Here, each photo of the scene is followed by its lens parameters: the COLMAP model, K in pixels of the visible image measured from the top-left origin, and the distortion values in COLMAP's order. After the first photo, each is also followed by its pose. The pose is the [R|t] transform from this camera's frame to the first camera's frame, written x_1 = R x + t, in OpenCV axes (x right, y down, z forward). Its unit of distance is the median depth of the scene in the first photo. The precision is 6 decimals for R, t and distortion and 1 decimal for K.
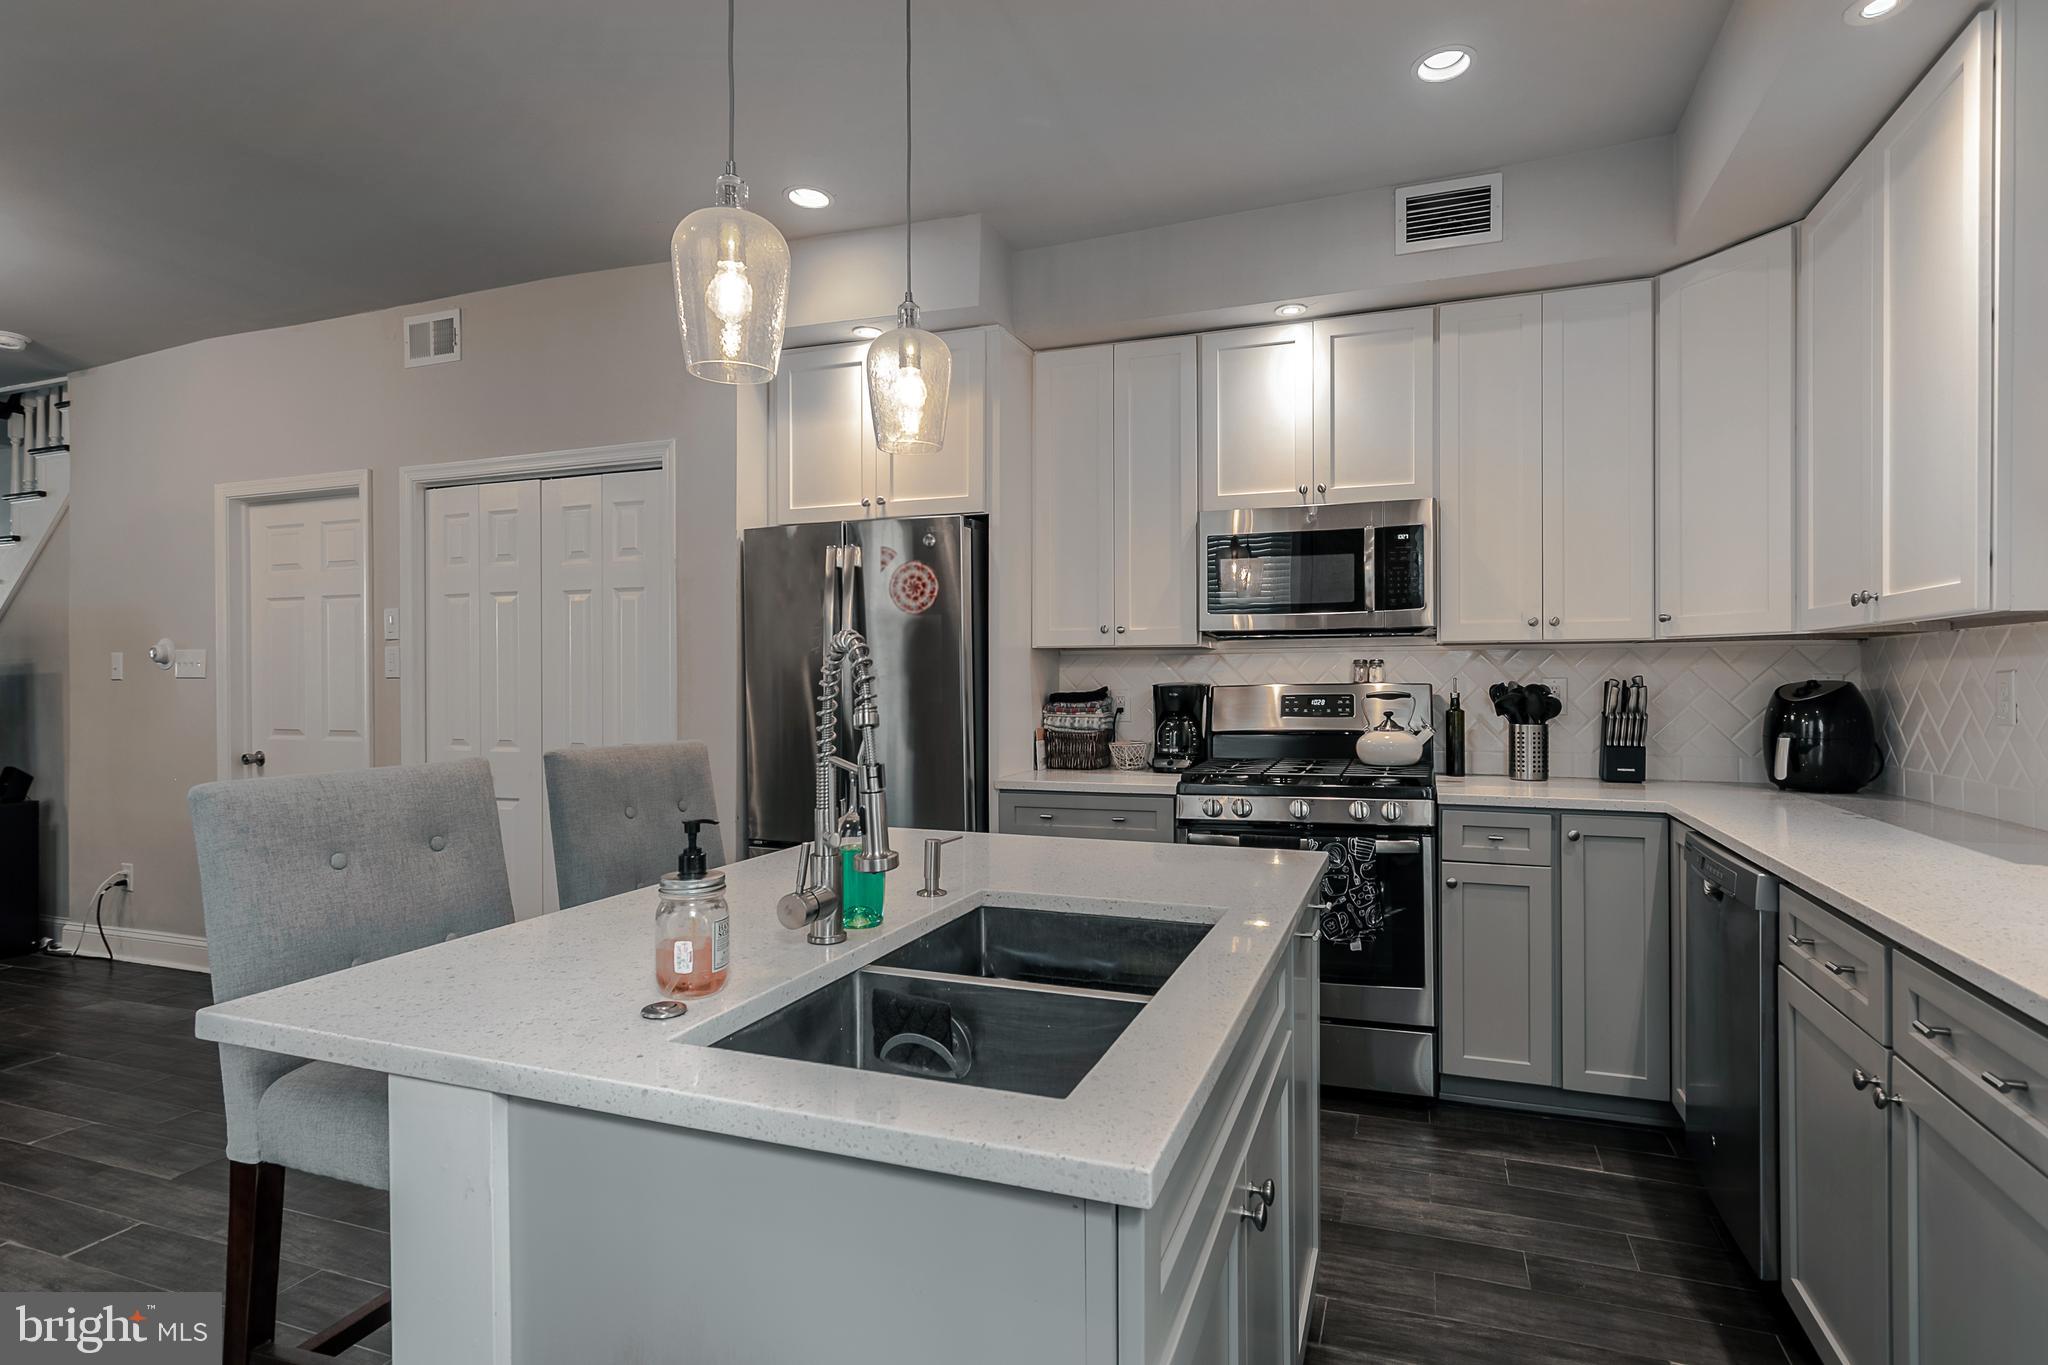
lens RADIAL K [[982.0, 0, 1021.0], [0, 982.0, 680.3], [0, 0, 1]] dist [0.002997, 0.000607]
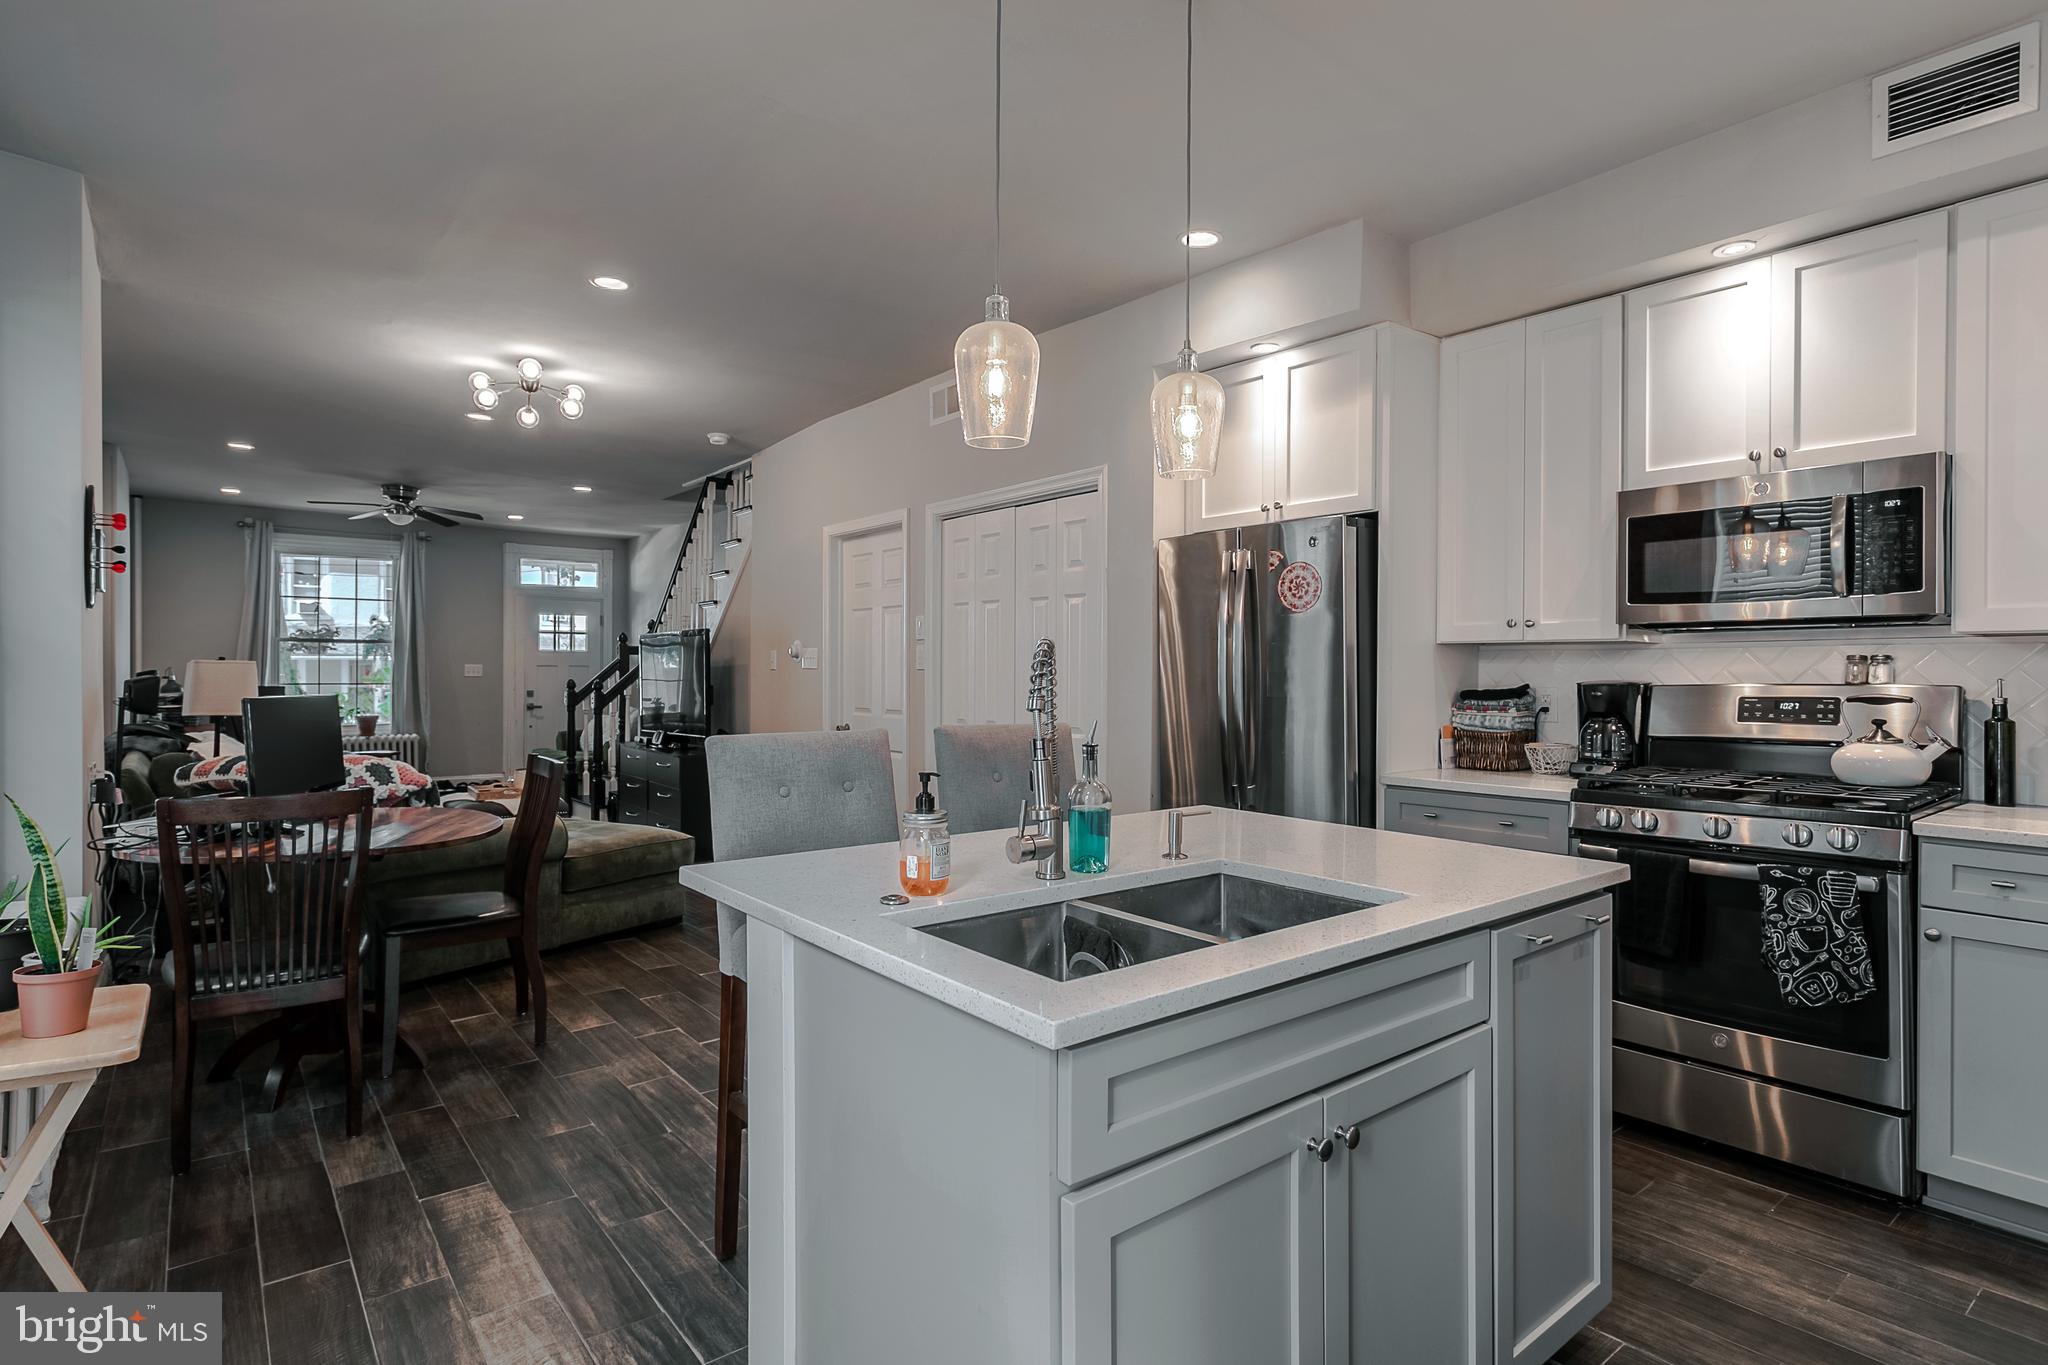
lens RADIAL K [[982.0, 0, 1032.2], [0, 982.0, 676.6], [0, 0, 1]] dist [0.002997, 0.000607]
pose [[0.865884, 0.010000, -0.500145, 0.178600], [-0.008311, 0.999950, 0.005604, -0.002235], [0.500176, -0.000696, 0.865923, -0.053919]]
